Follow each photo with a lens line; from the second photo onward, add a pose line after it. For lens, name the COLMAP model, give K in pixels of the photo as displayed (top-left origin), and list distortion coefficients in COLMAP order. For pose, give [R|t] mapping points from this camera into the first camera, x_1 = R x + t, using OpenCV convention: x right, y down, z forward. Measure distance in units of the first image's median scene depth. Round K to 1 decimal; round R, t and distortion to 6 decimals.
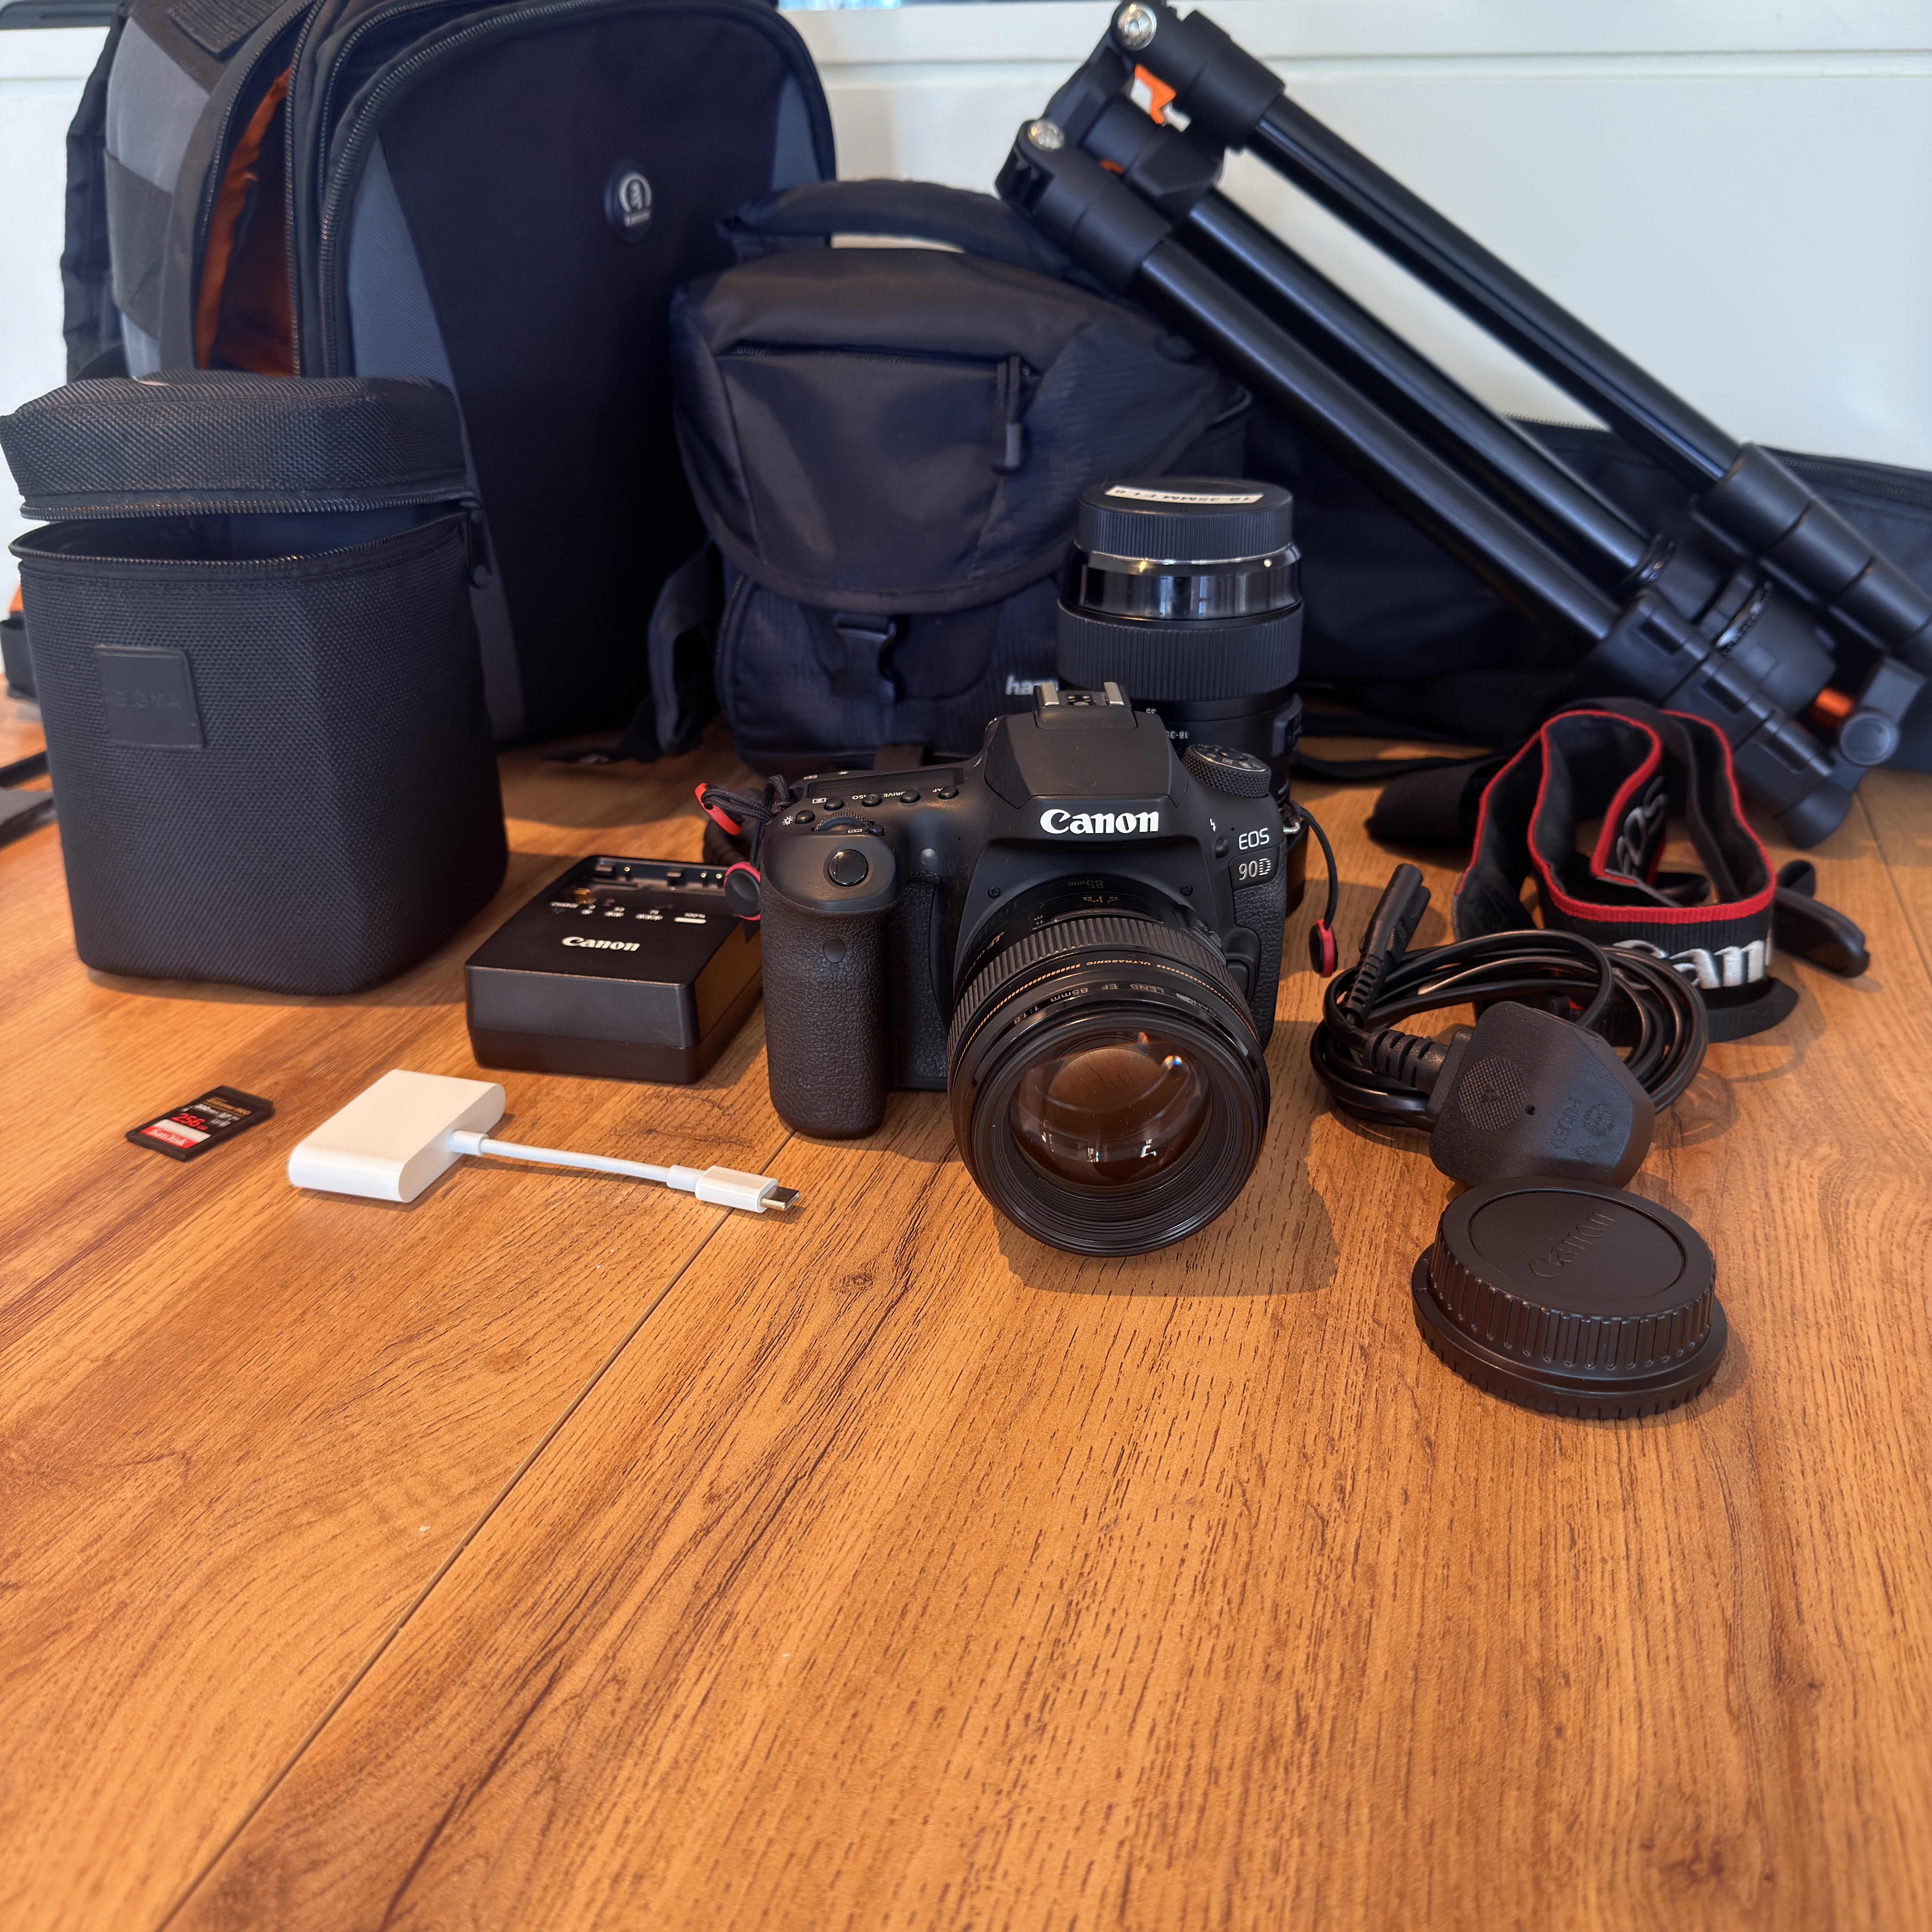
lens RADIAL K [[1996.8, 0, 966.0], [0, 1996.8, 966.0], [0, 0, 1]] dist [0.213362, -0.633983]
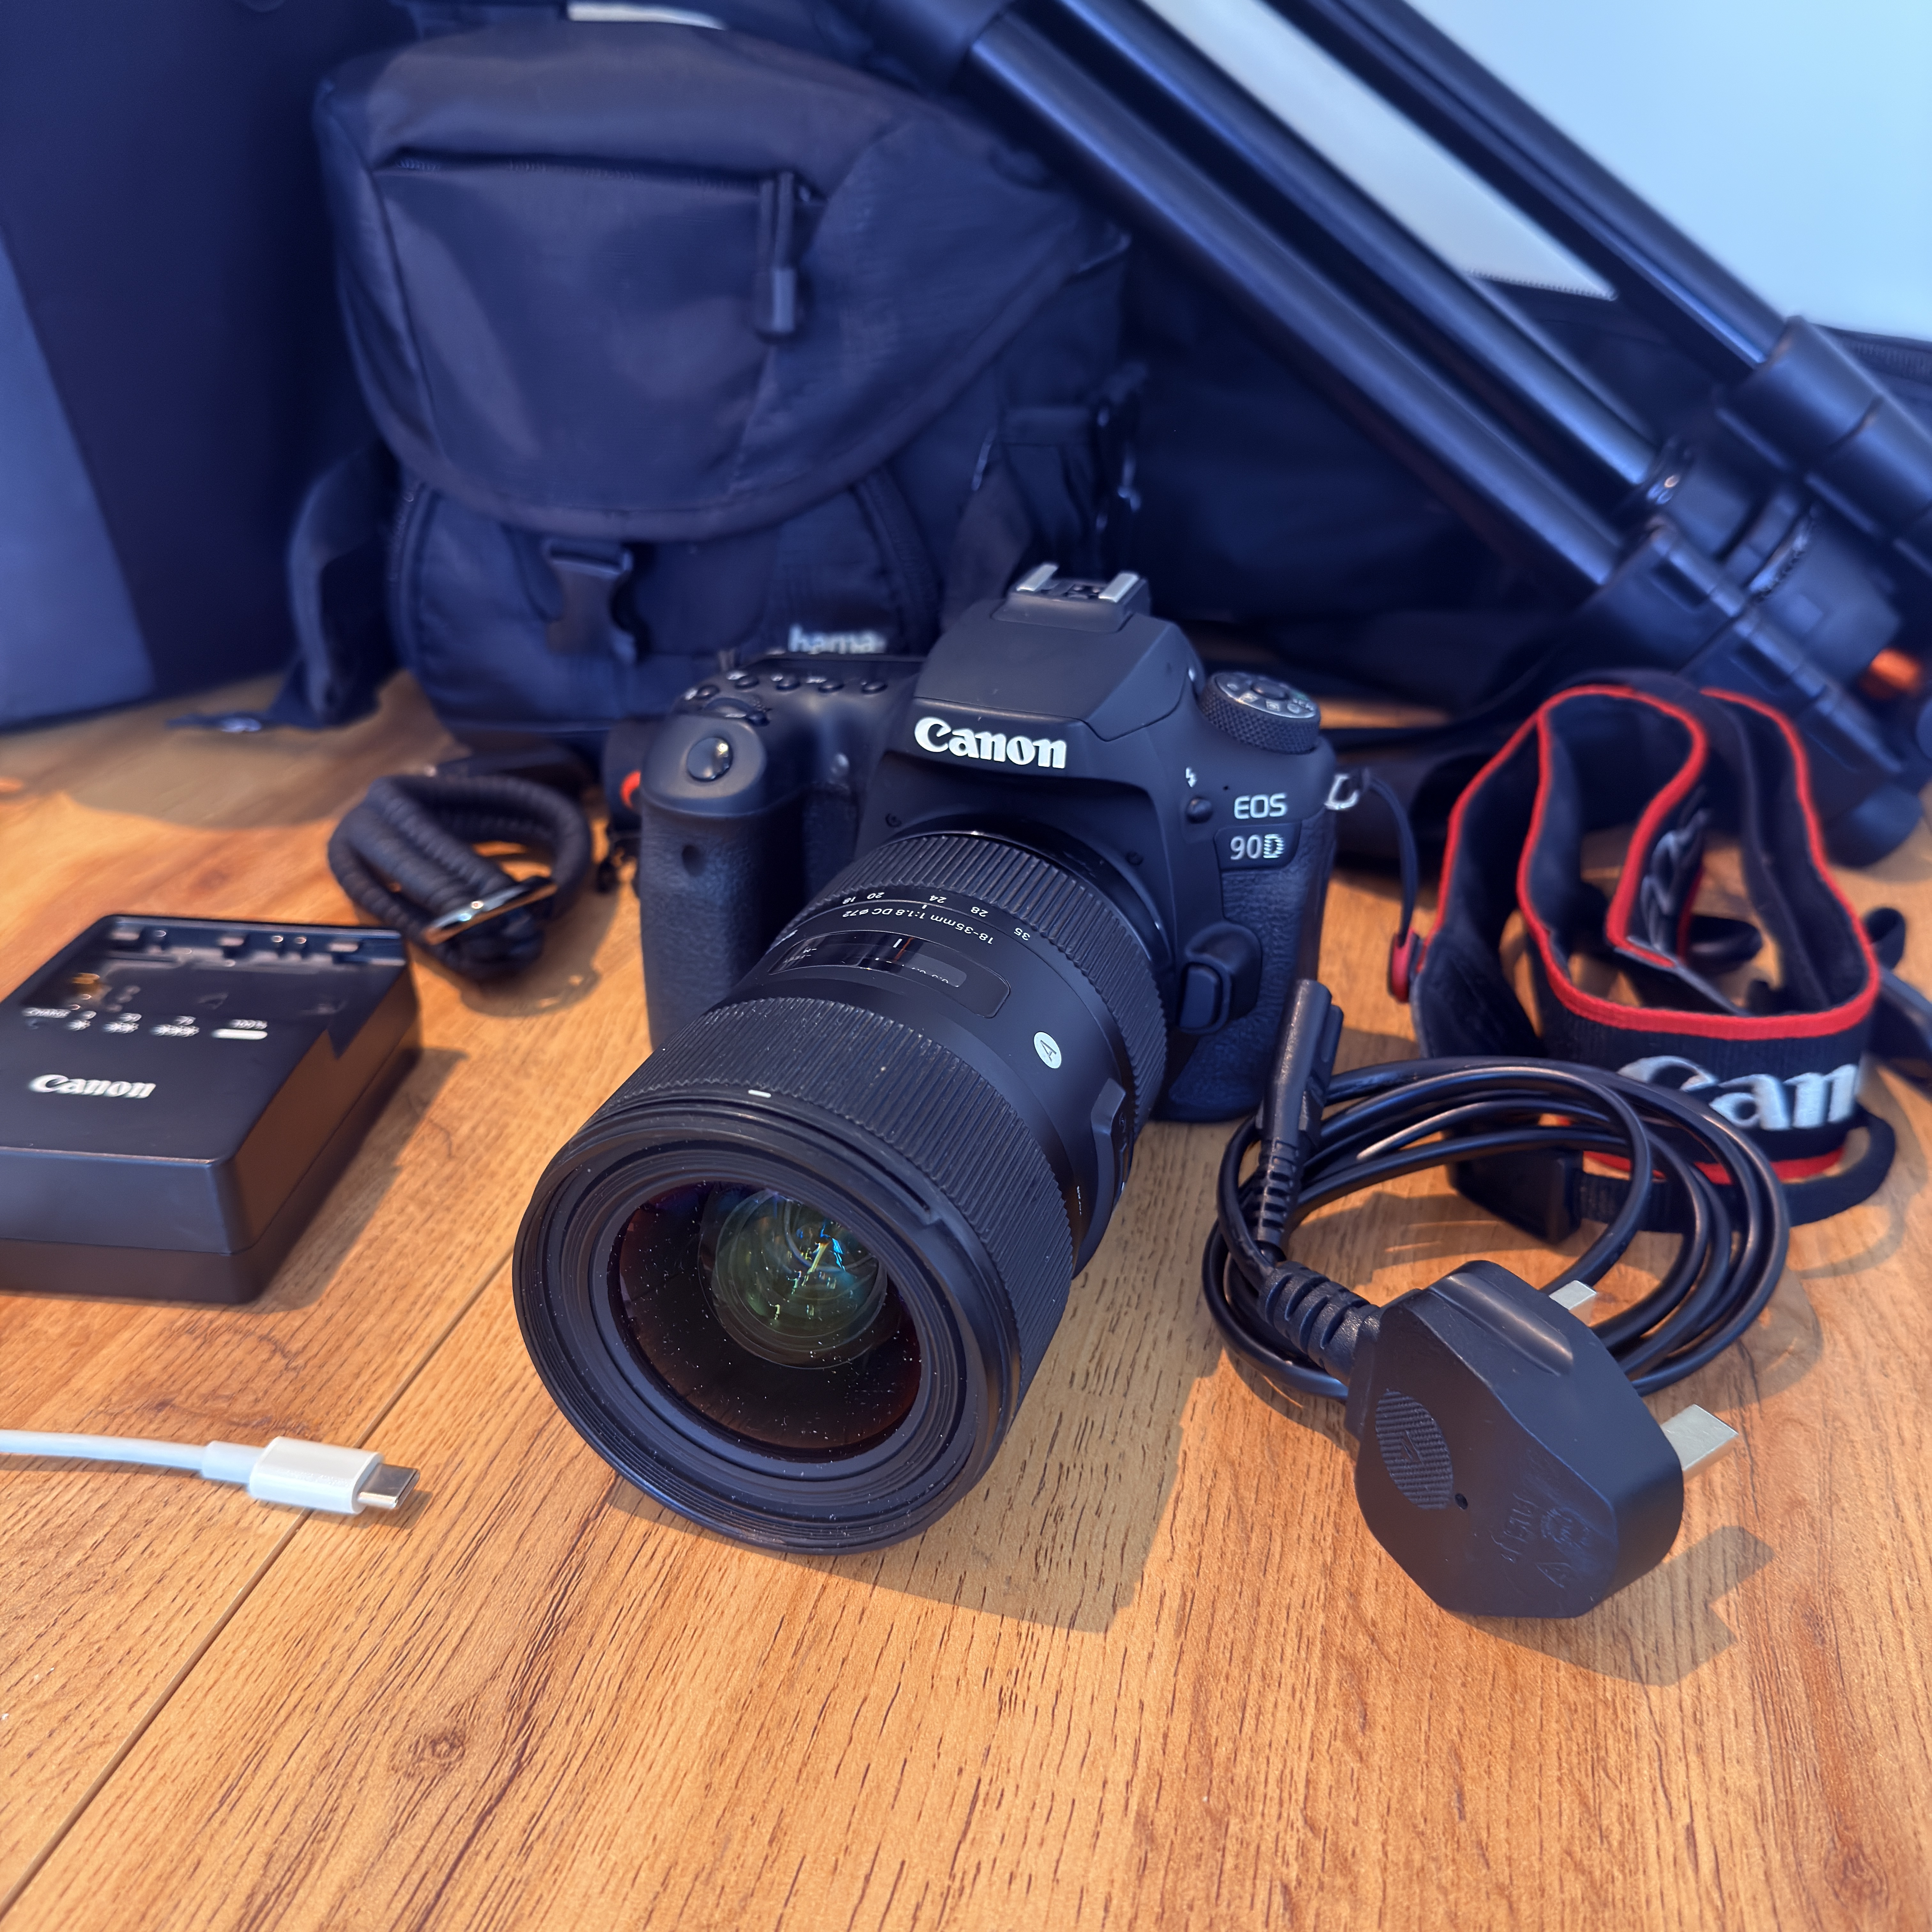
lens RADIAL K [[1996.8, 0, 966.0], [0, 1996.8, 966.0], [0, 0, 1]] dist [0.213362, -0.633983]
pose [[0.998643, -0.004061, 0.051913, 0.061304], [0.000539, 0.997707, 0.067685, -0.097533], [-0.052069, -0.067565, 0.996355, 0.363472]]
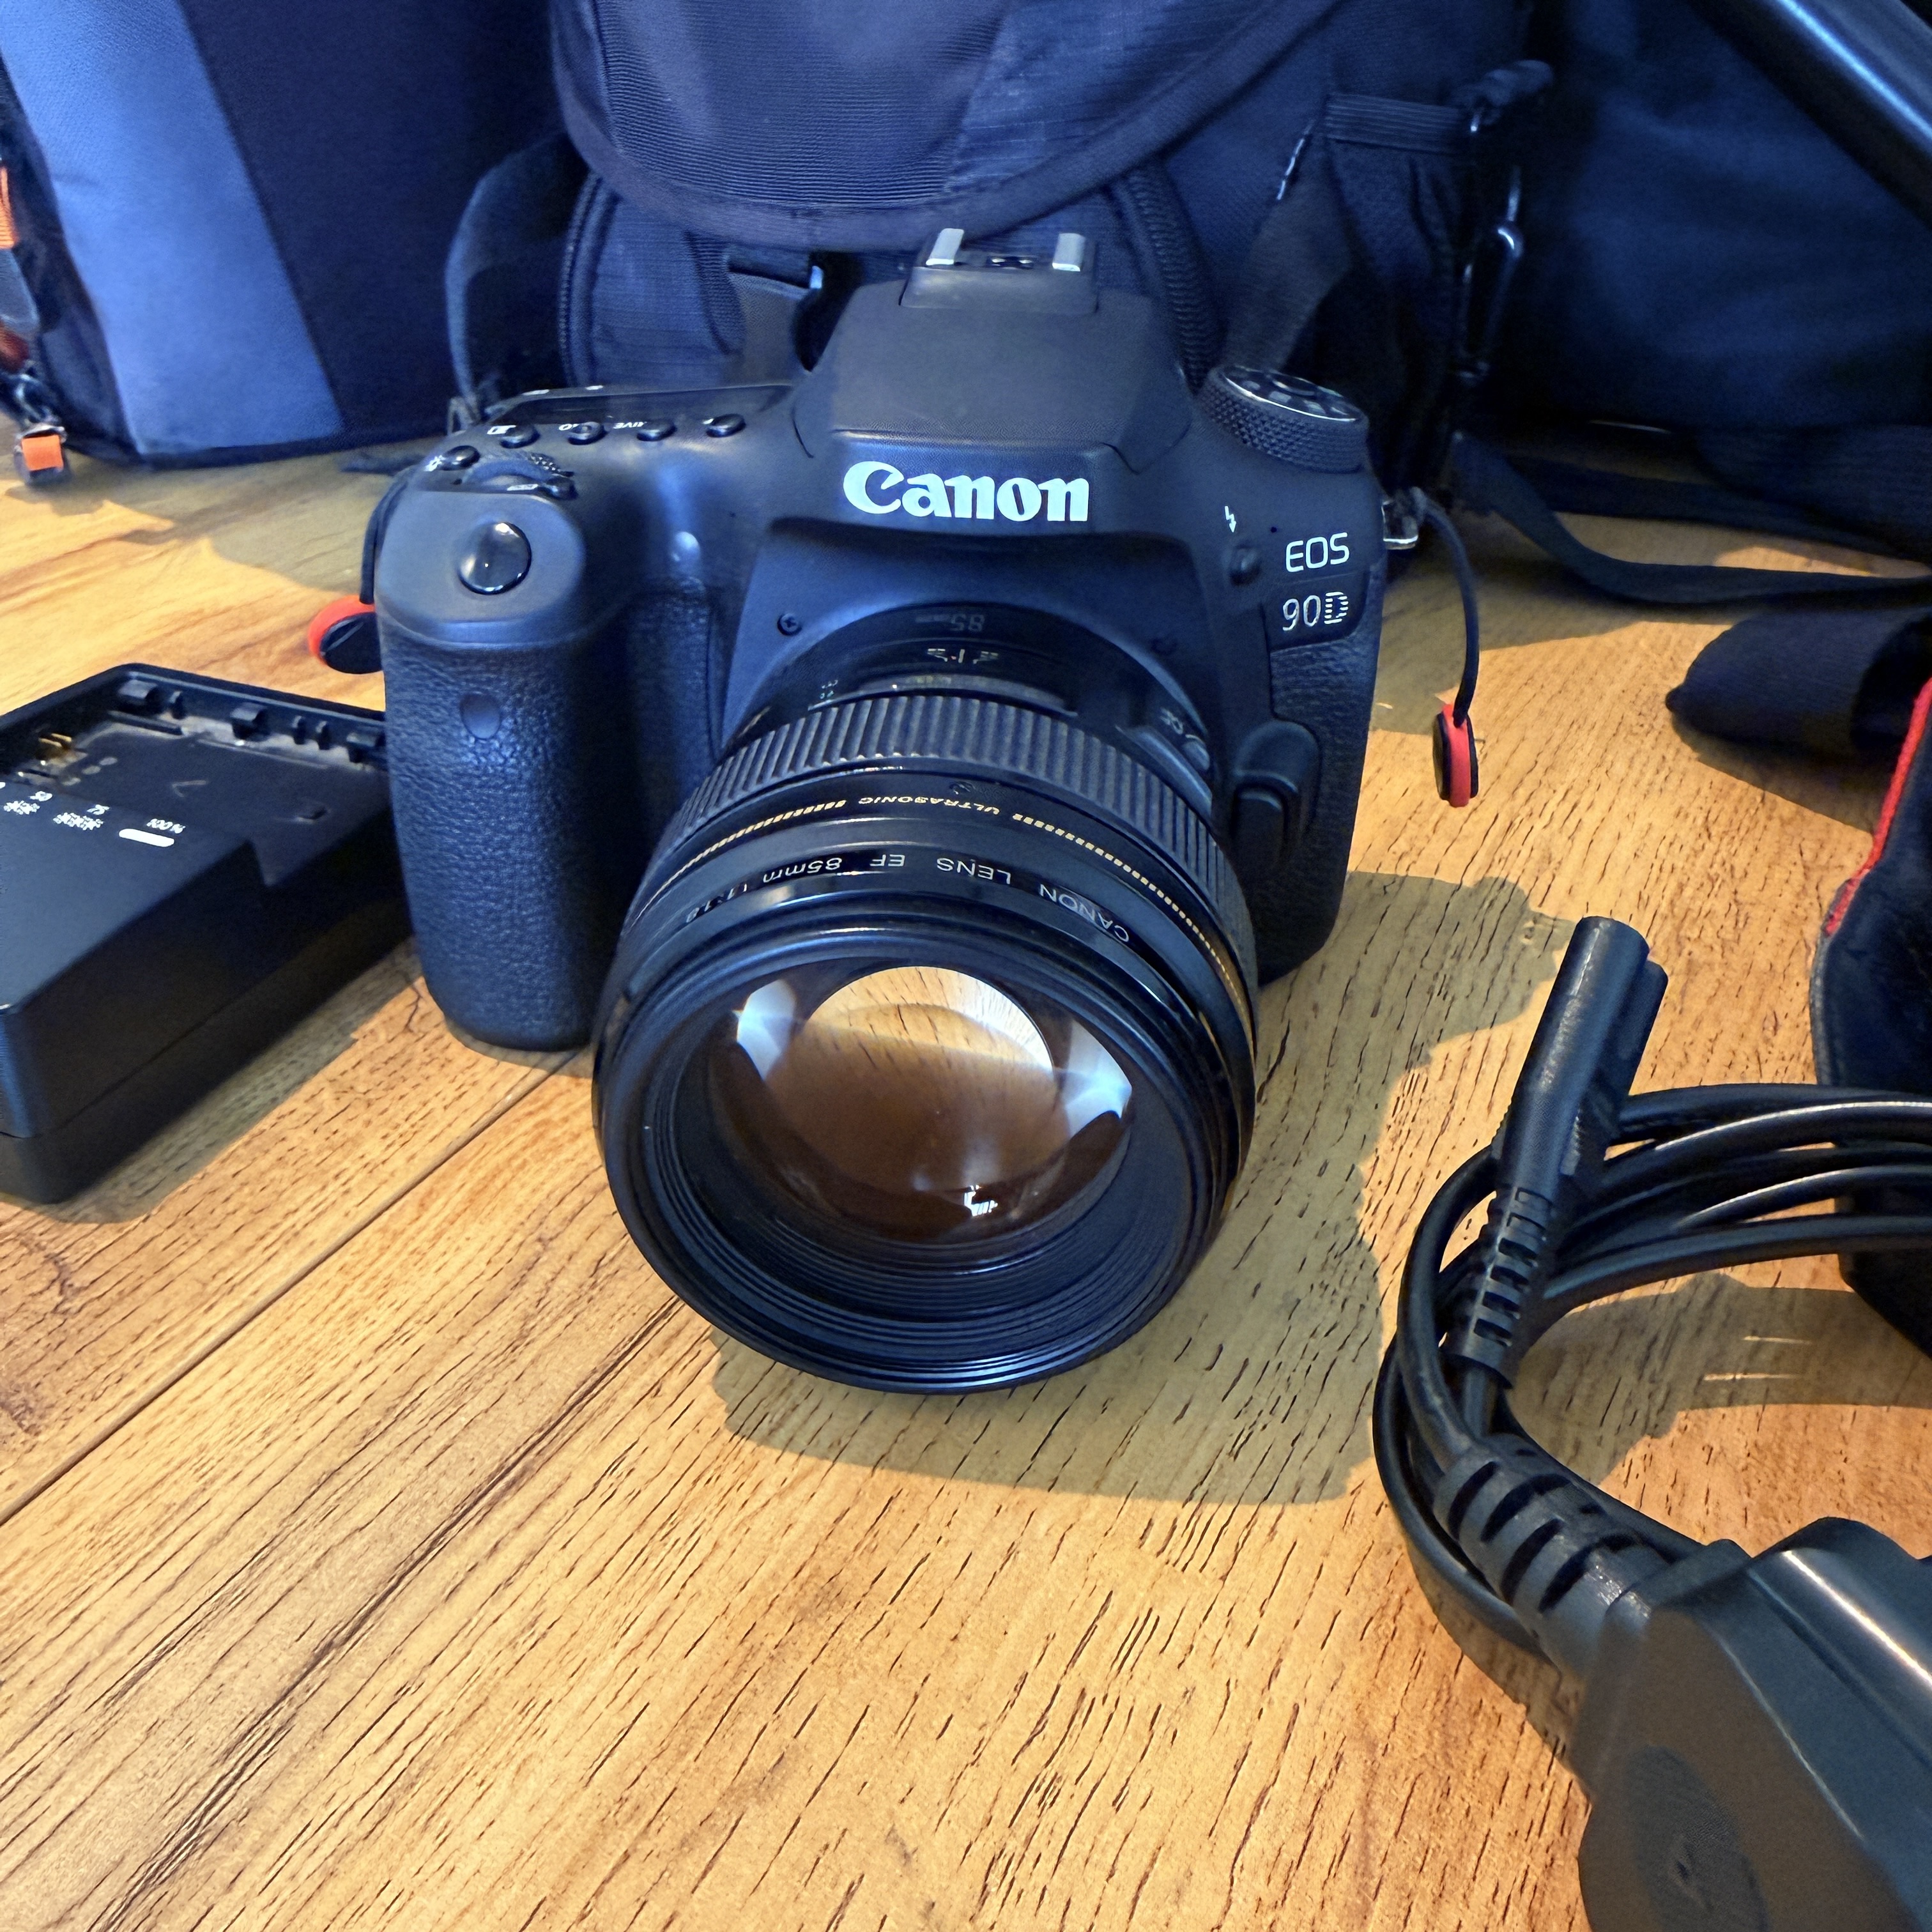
lens RADIAL K [[1964.9, 0, 955.9], [0, 1964.9, 854.9], [0, 0, 1]] dist [-0.001178, 0.013725]
pose [[0.980316, 0.102543, -0.168720, 0.143768], [-0.086657, 0.991309, 0.098984, -0.090326], [0.177403, -0.082415, 0.980681, 0.619227]]
